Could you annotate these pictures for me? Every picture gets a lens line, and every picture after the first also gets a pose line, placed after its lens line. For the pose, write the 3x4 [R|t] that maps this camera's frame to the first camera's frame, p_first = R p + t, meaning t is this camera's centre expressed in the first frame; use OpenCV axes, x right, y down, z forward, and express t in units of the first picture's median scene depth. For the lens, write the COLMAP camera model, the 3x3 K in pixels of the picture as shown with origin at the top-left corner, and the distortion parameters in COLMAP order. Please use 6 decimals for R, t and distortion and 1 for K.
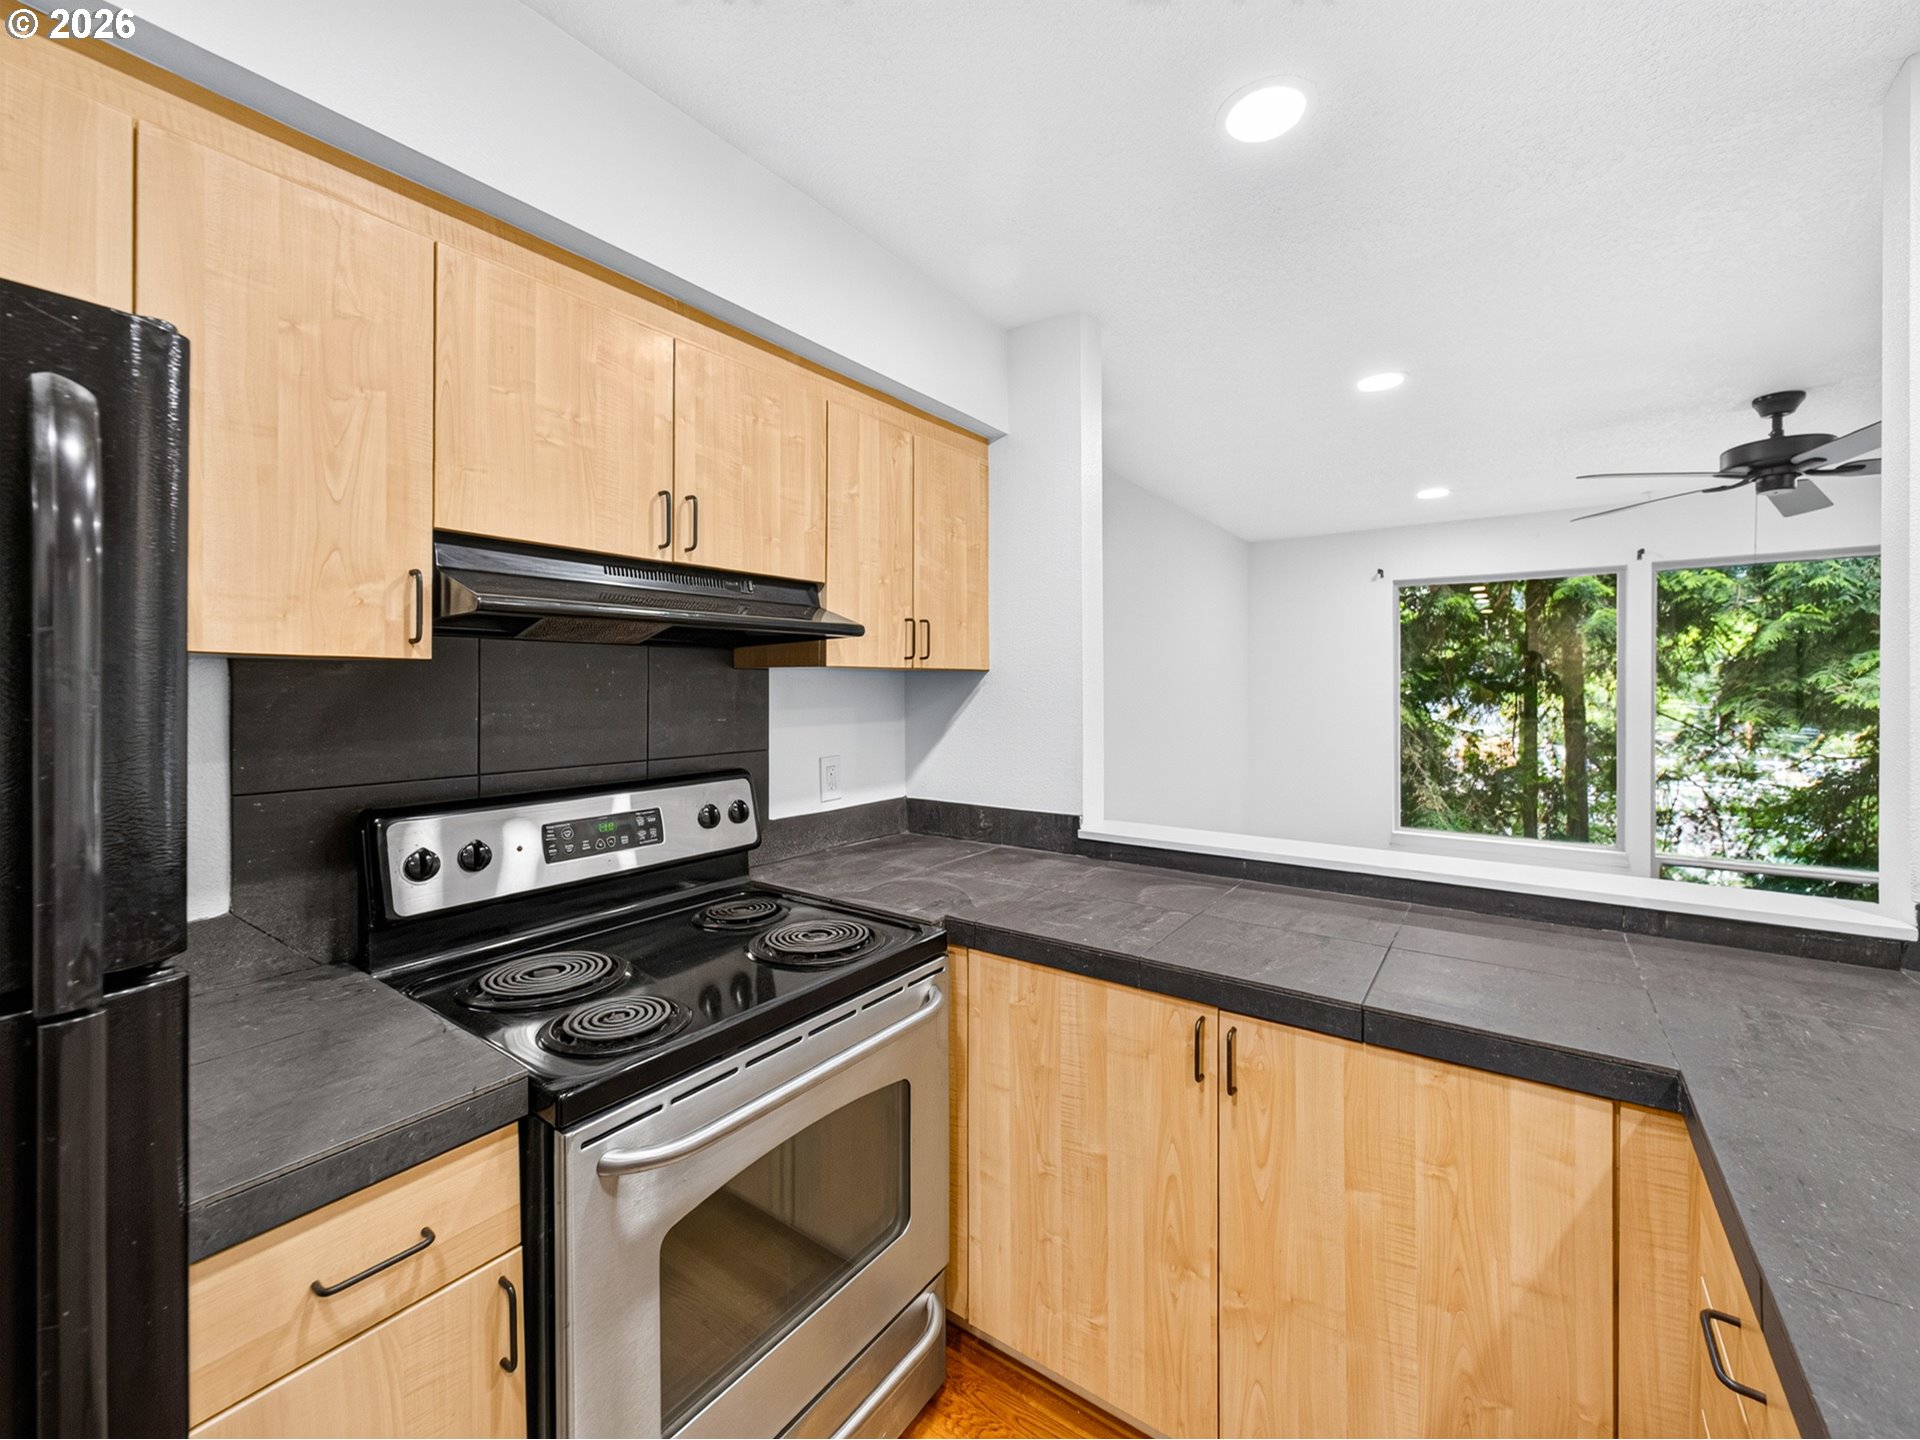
lens RADIAL K [[785.1, 0, 969.5], [0, 785.1, 689.0], [0, 0, 1]] dist [-0.002427, -0.000233]
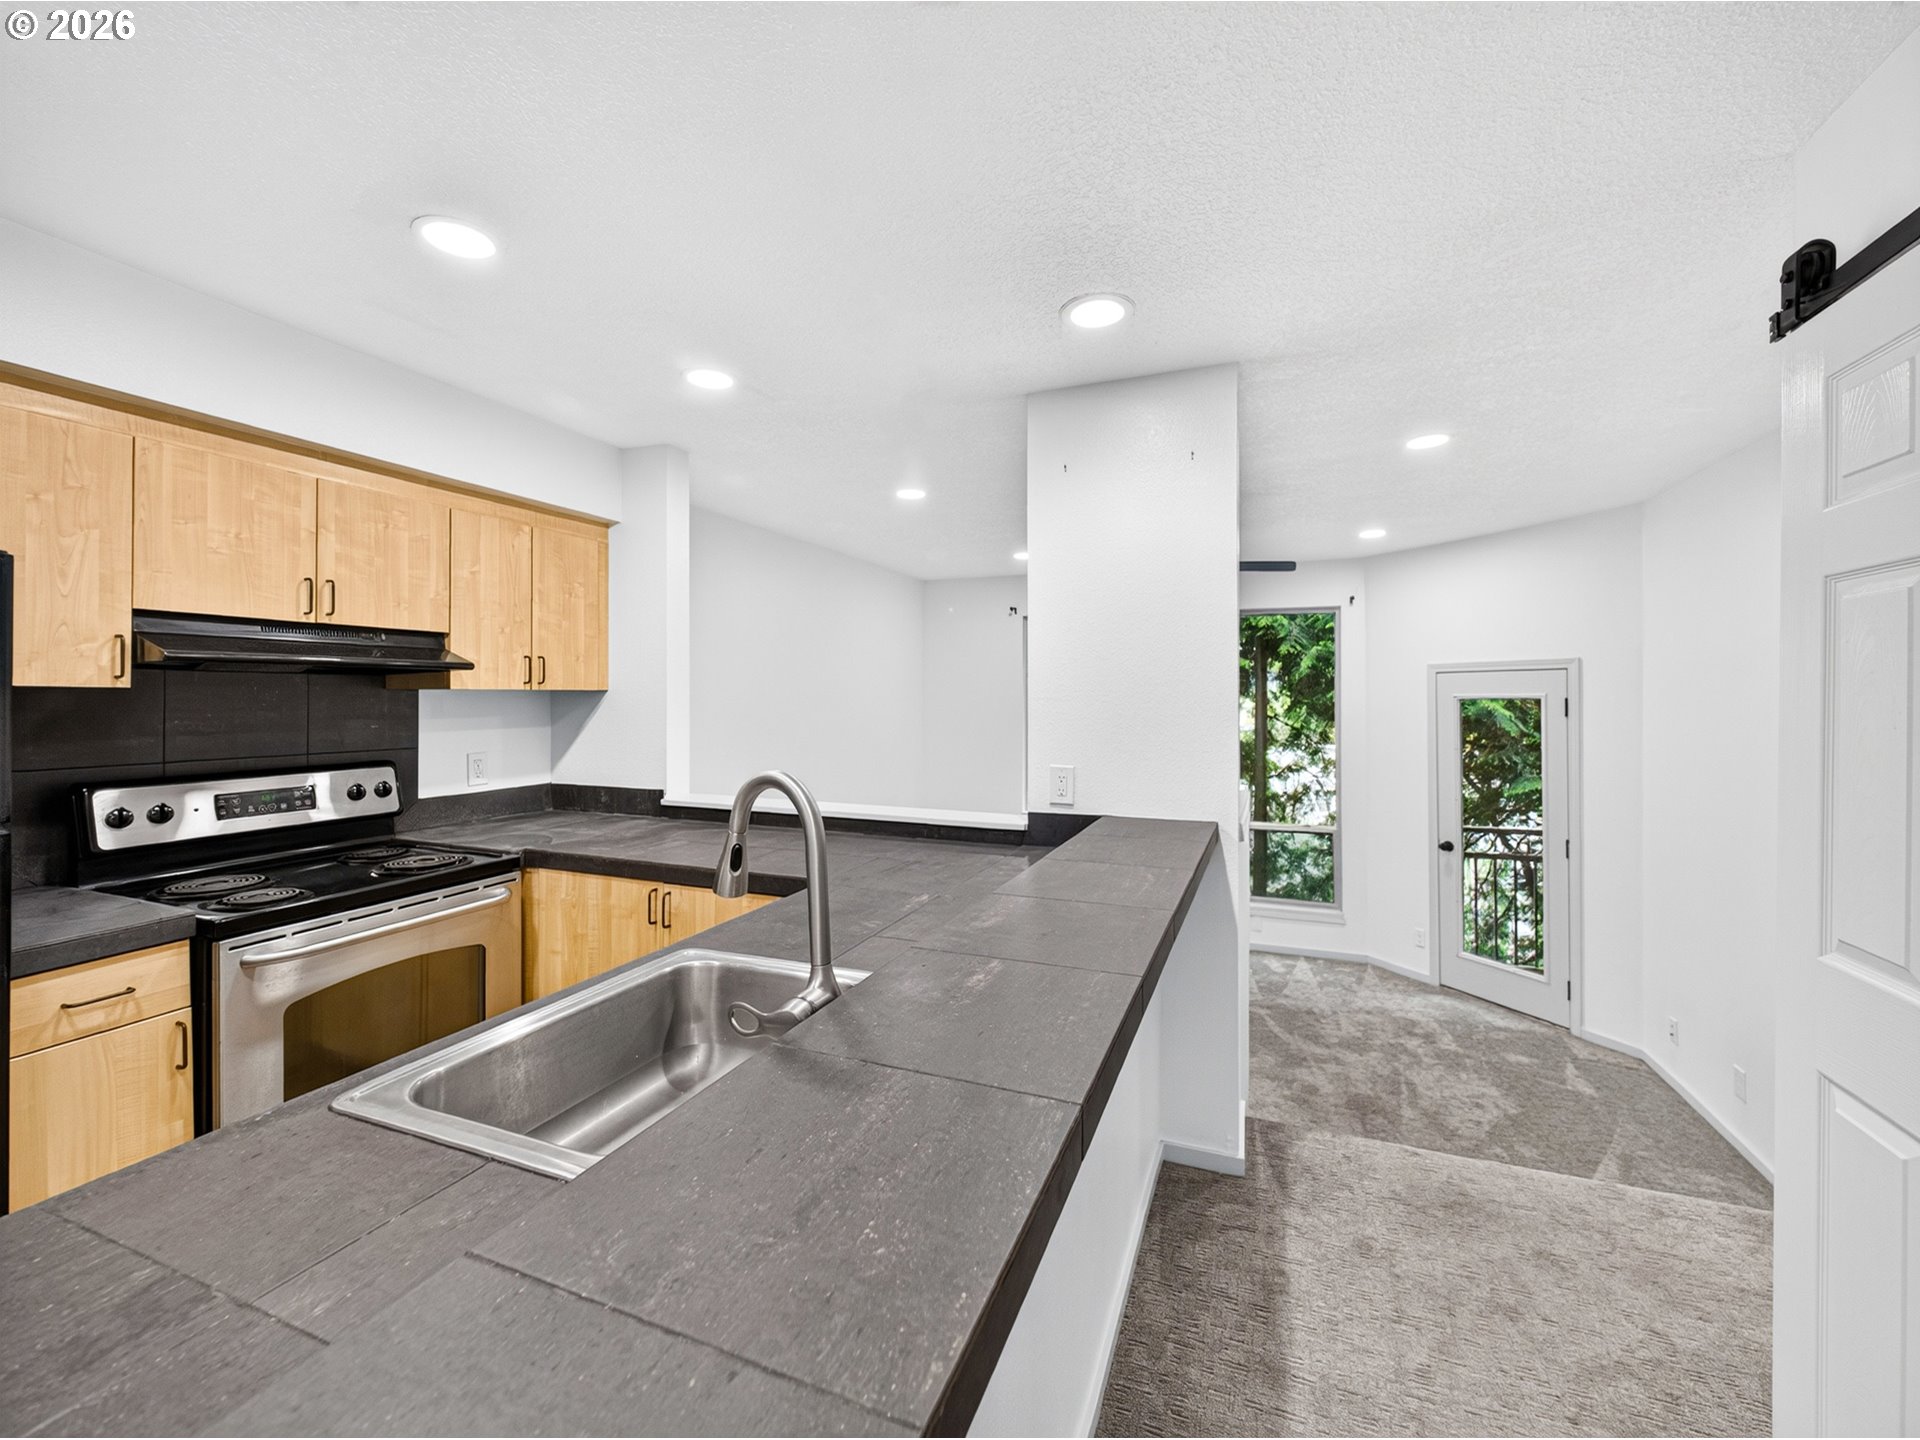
lens RADIAL K [[772.8, 0, 957.7], [0, 772.8, 698.0], [0, 0, 1]] dist [-0.000548, -0.000734]
pose [[0.971009, 0.002007, 0.239033, 0.492284], [-0.001228, 0.999993, -0.003407, -0.009004], [-0.239038, 0.003014, 0.971005, -0.791228]]
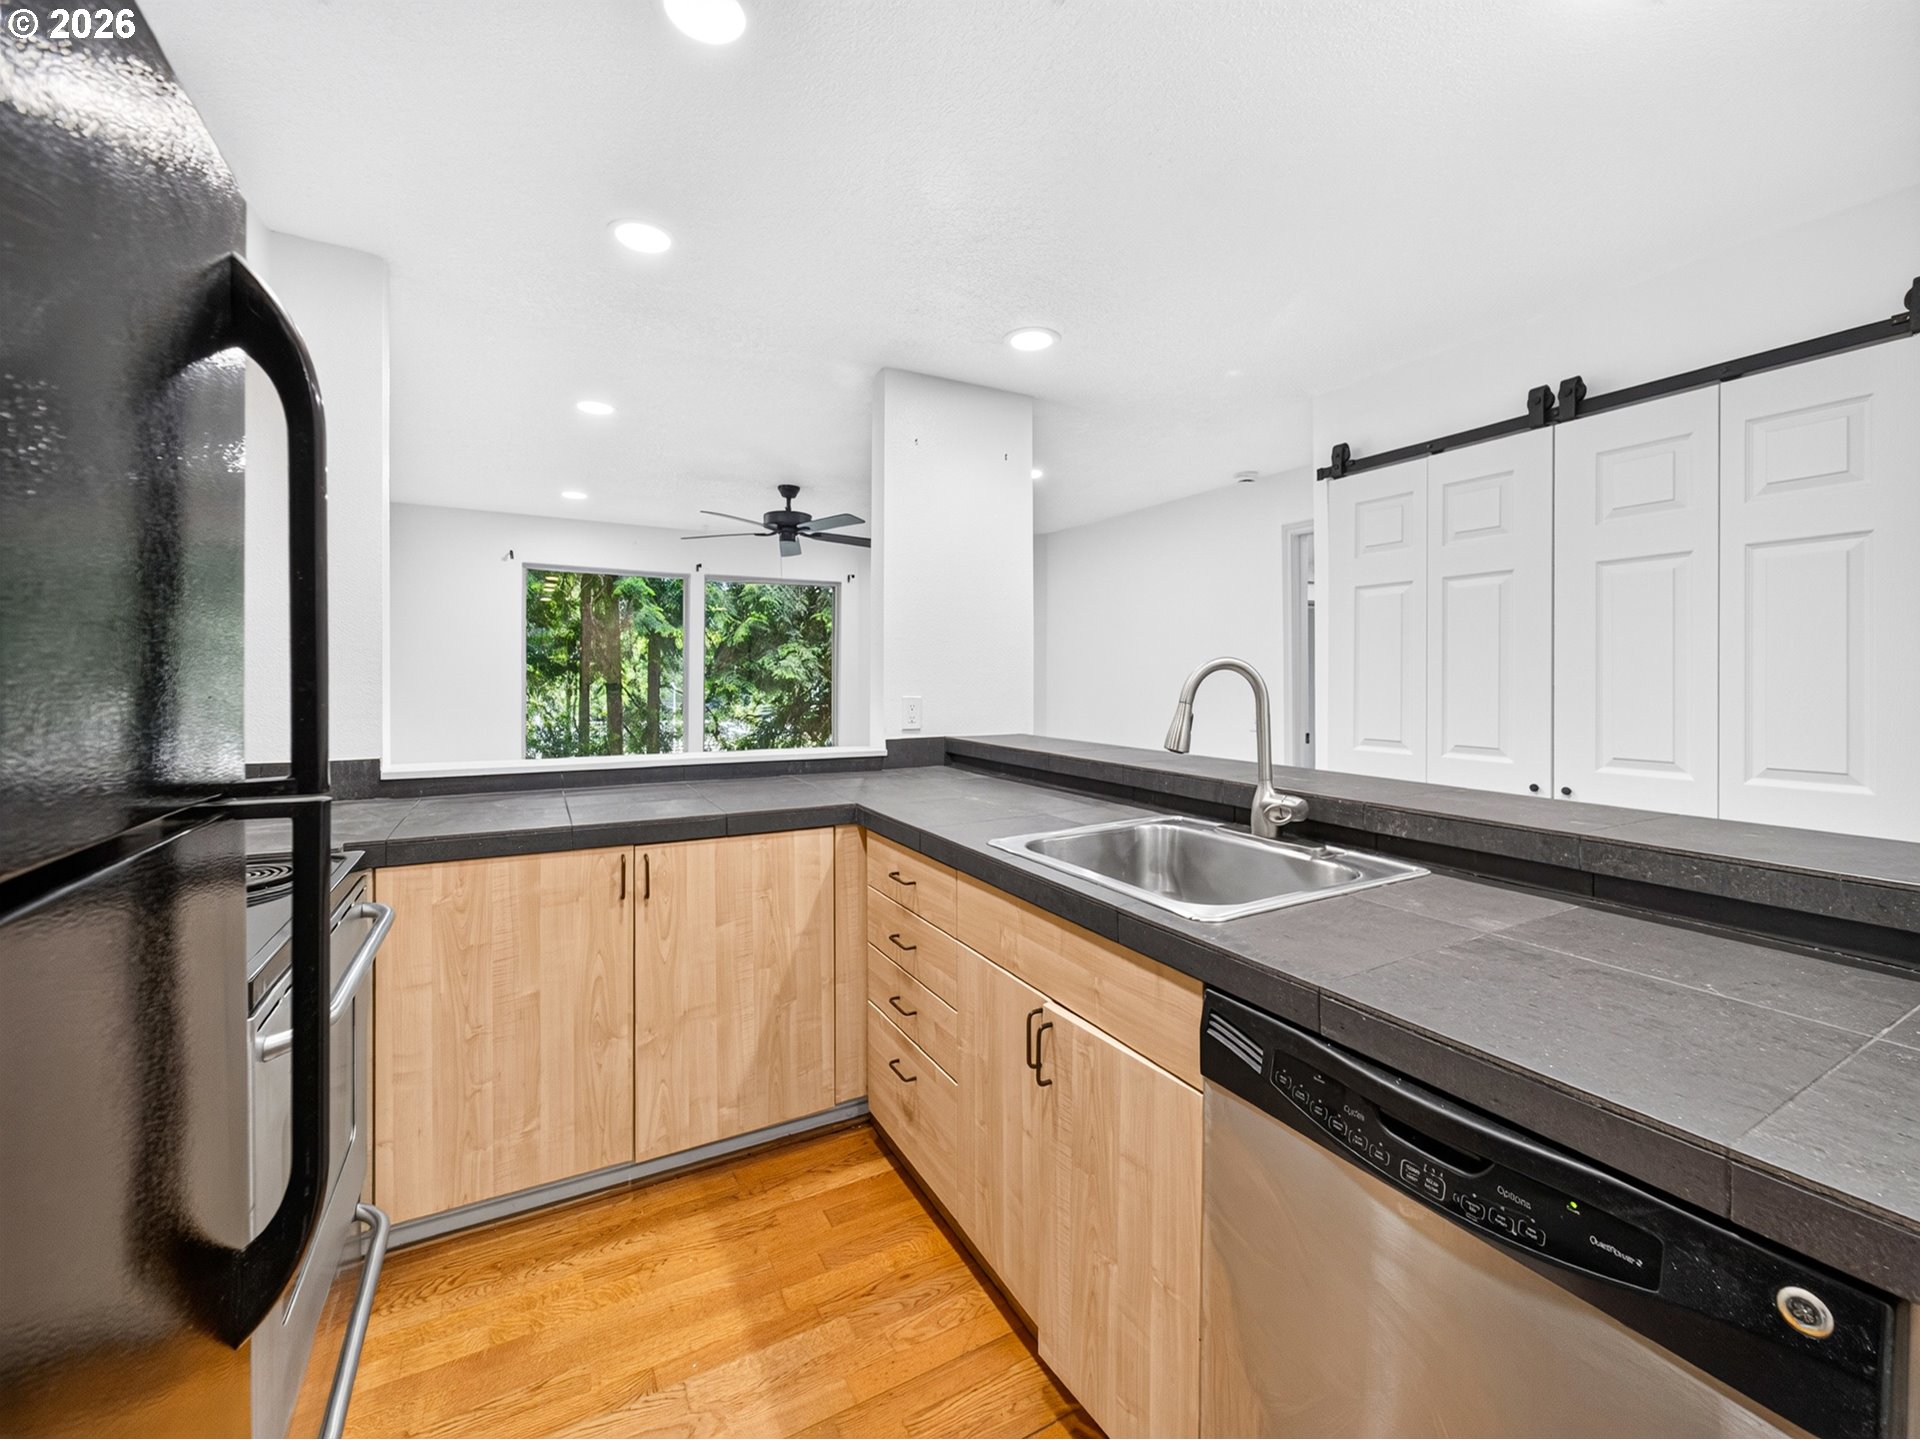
lens RADIAL K [[787.6, 0, 960.2], [0, 787.6, 678.5], [0, 0, 1]] dist [0.001154, -0.000022]
pose [[0.432108, -0.000240, 0.901822, -0.668191], [-0.000044, 1.000000, 0.000287, 0.086269], [-0.901822, -0.000164, 0.432108, -0.163353]]
